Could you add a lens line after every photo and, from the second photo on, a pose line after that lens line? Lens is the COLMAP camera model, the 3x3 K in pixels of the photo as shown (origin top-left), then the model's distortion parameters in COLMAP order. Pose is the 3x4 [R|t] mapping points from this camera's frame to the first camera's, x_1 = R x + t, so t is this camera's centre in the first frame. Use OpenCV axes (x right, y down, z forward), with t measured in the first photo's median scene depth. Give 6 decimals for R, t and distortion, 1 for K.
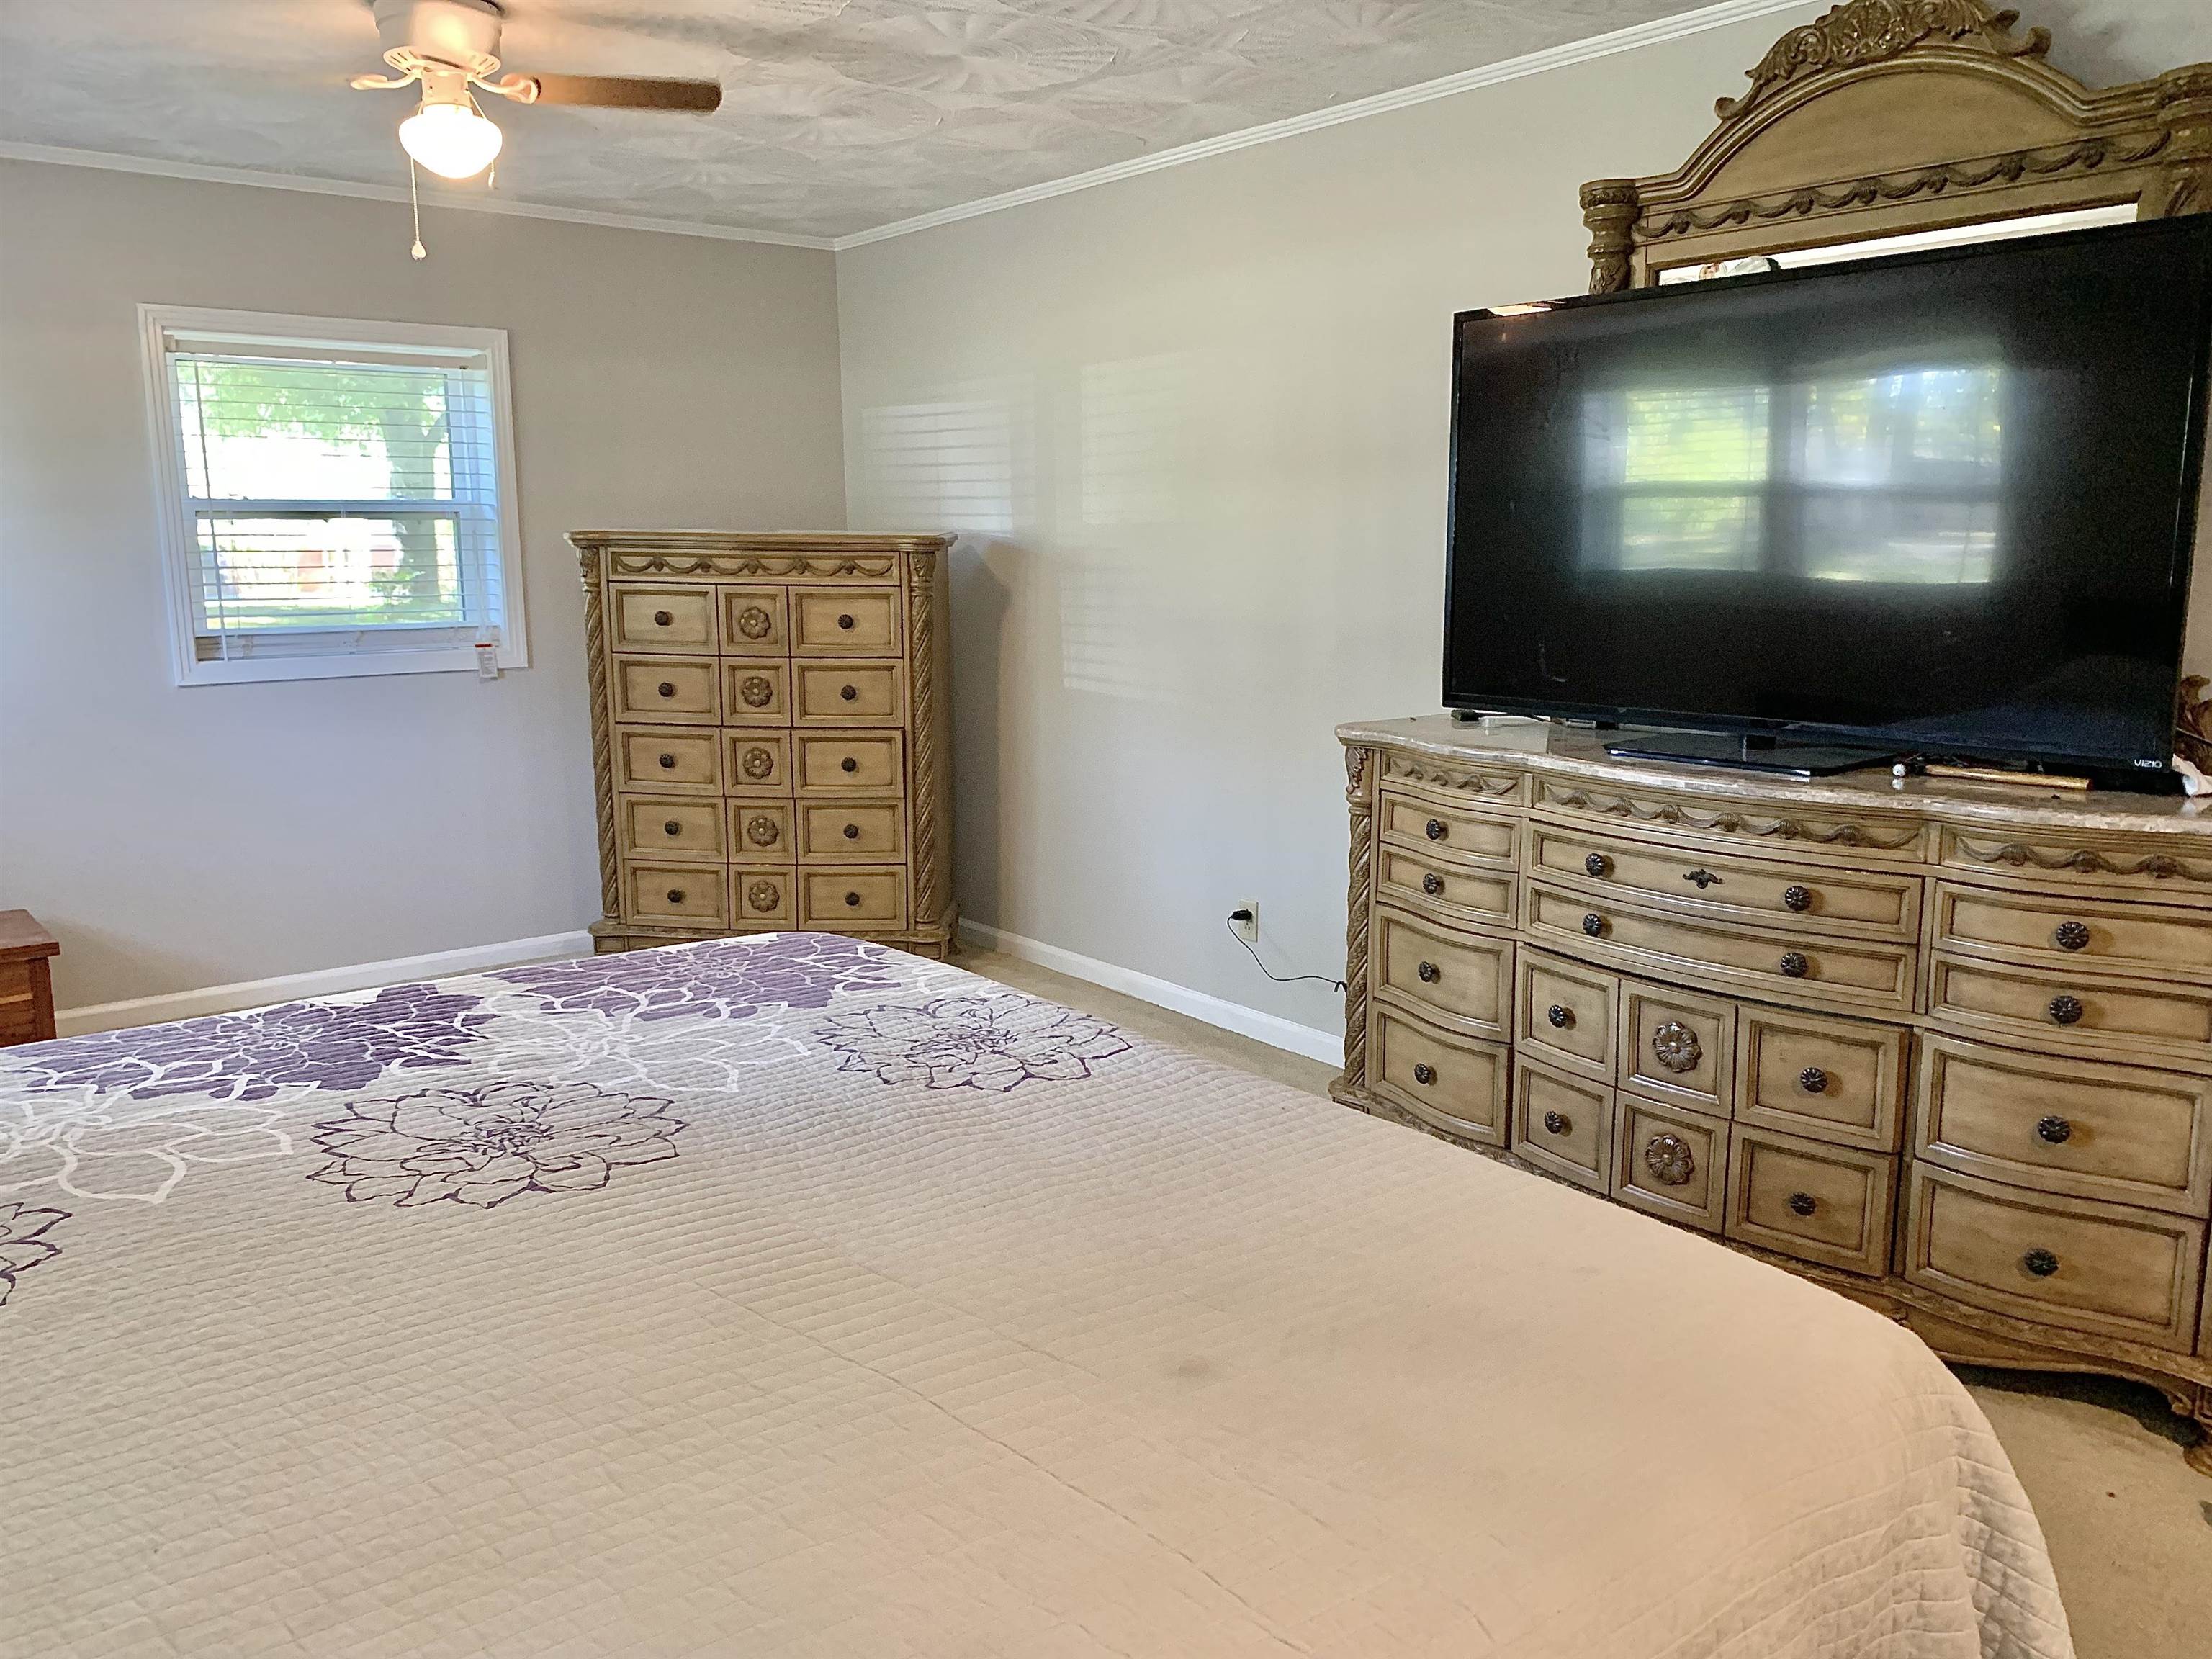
lens RADIAL K [[1711.6, 0, 1106.0], [0, 1711.6, 829.5], [0, 0, 1]] dist [0.008282, 0.001062]
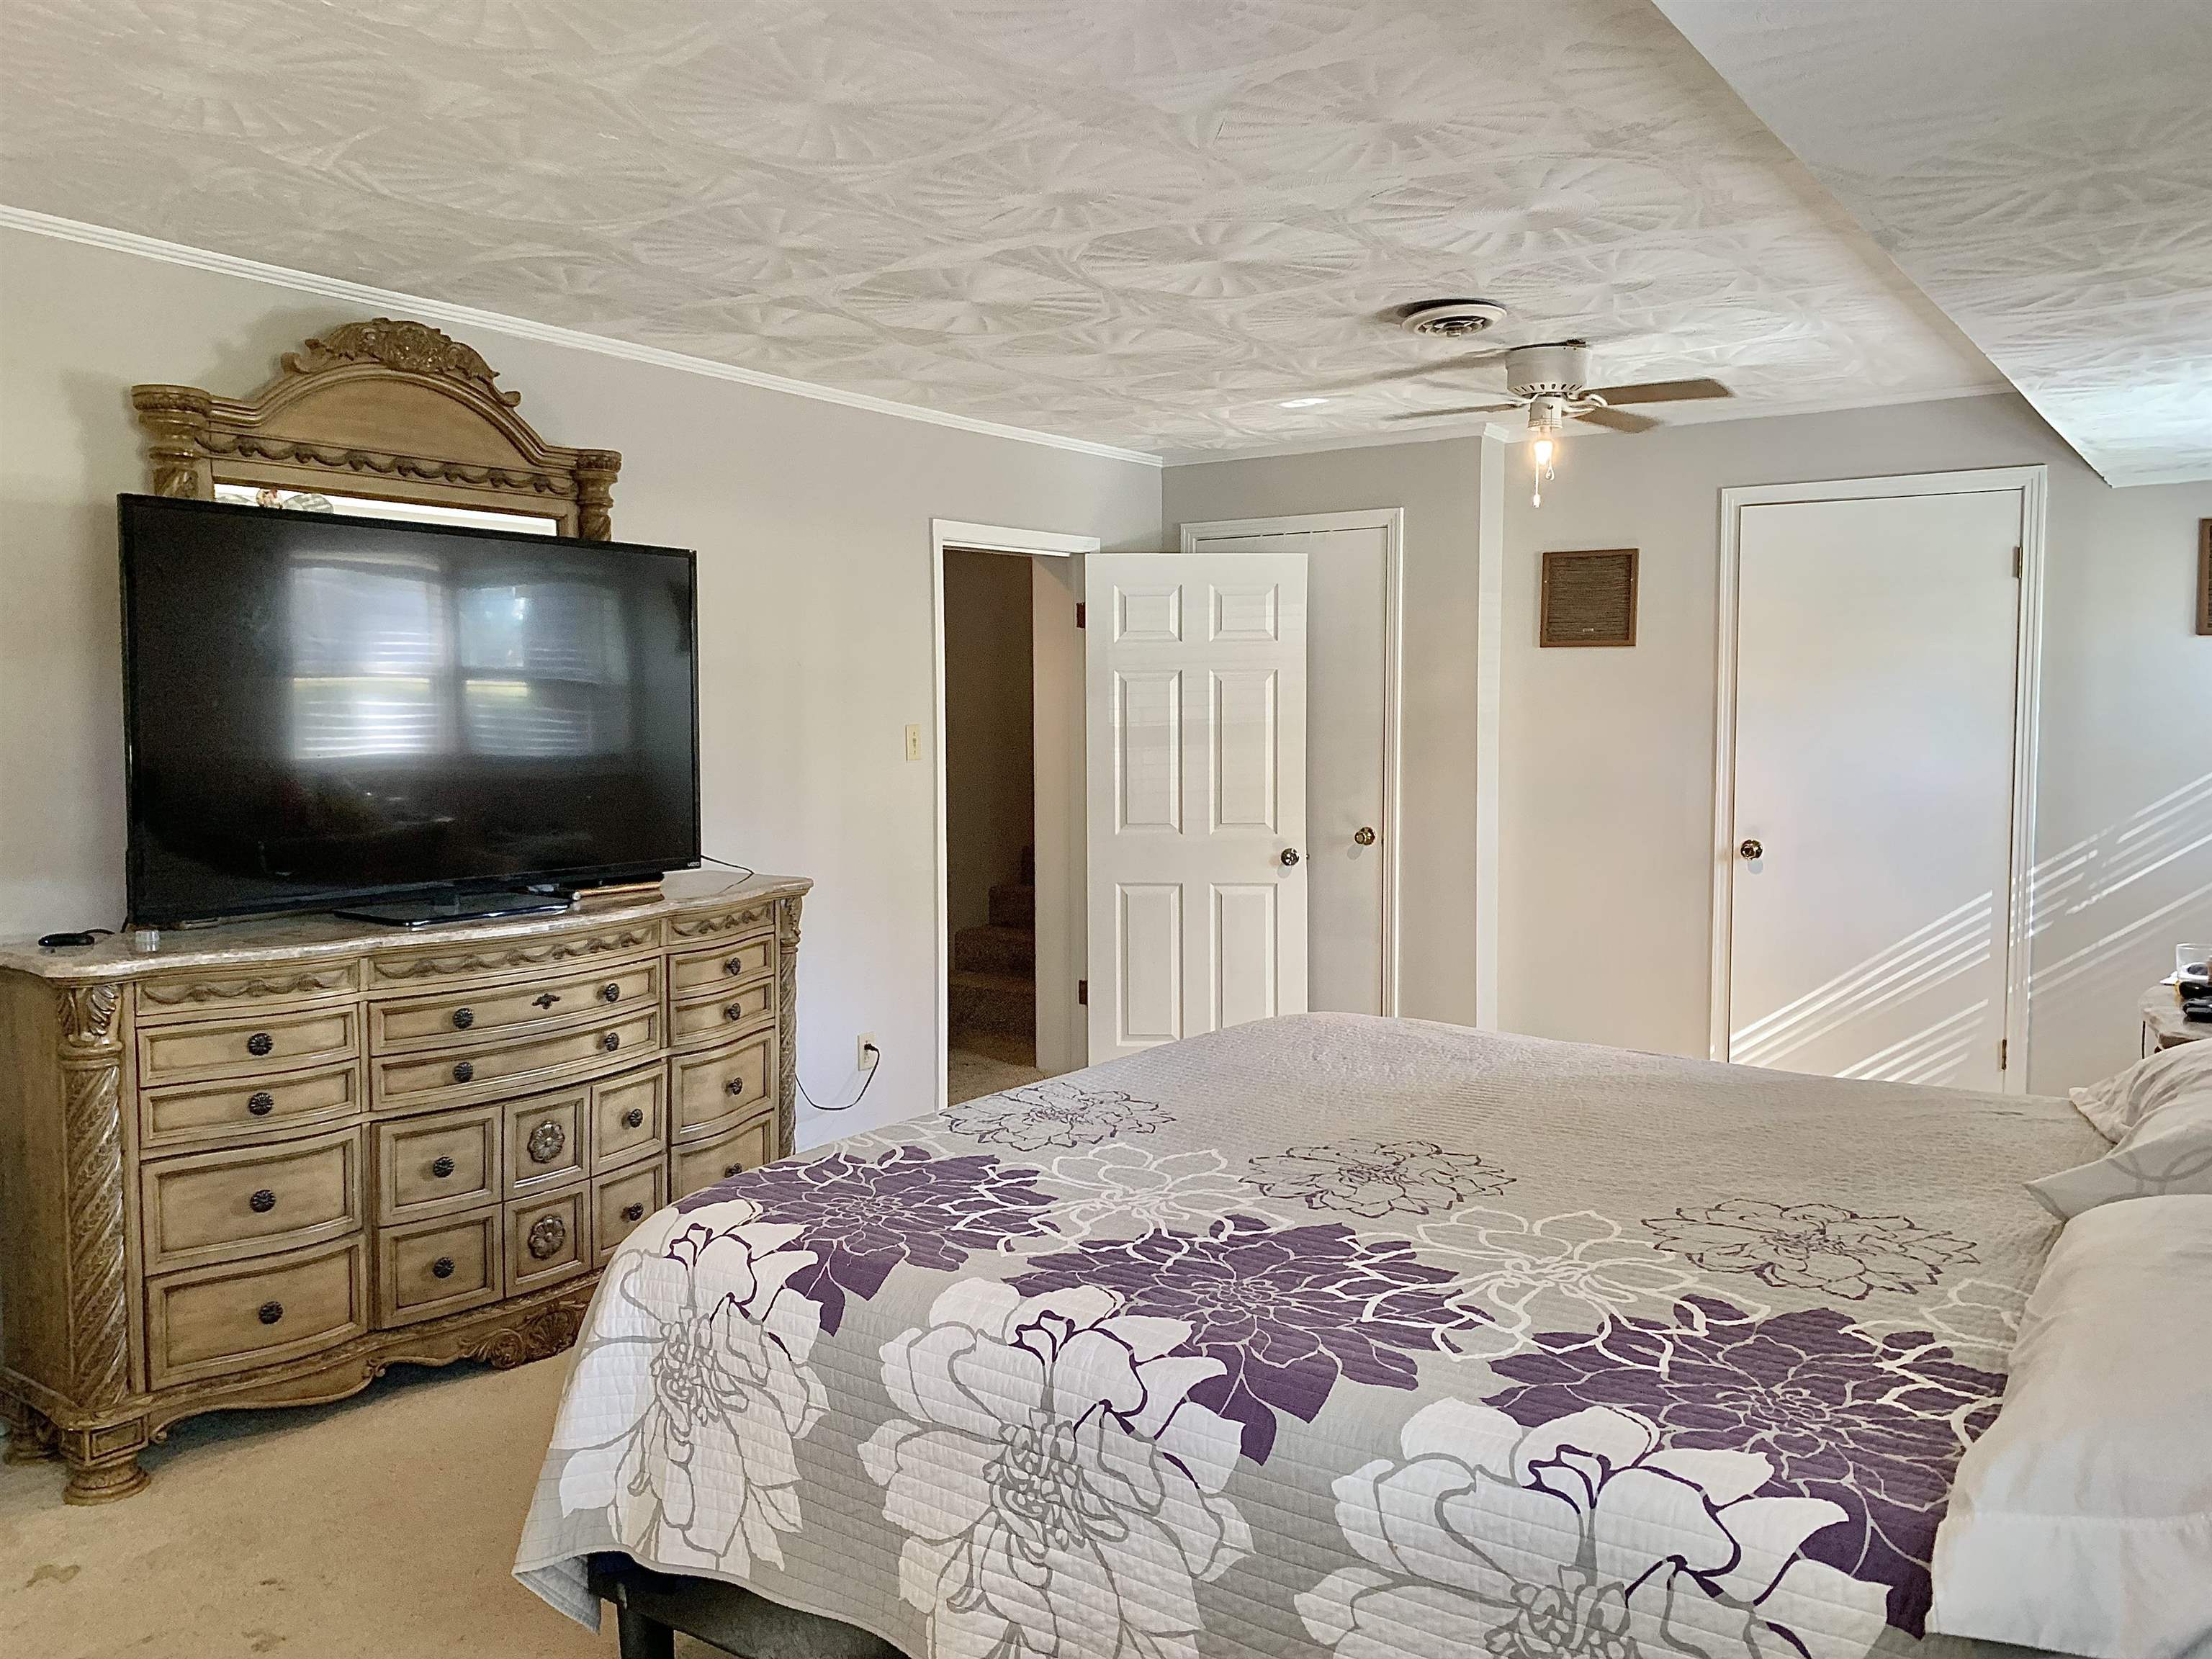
lens RADIAL K [[1686.1, 0, 1106.0], [0, 1686.1, 829.5], [0, 0, 1]] dist [-0.023222, -0.002362]
pose [[-0.280038, -0.059284, 0.958157, -0.940703], [0.167209, 0.979822, 0.109495, -0.160941], [-0.945315, 0.190875, -0.264474, 0.913917]]
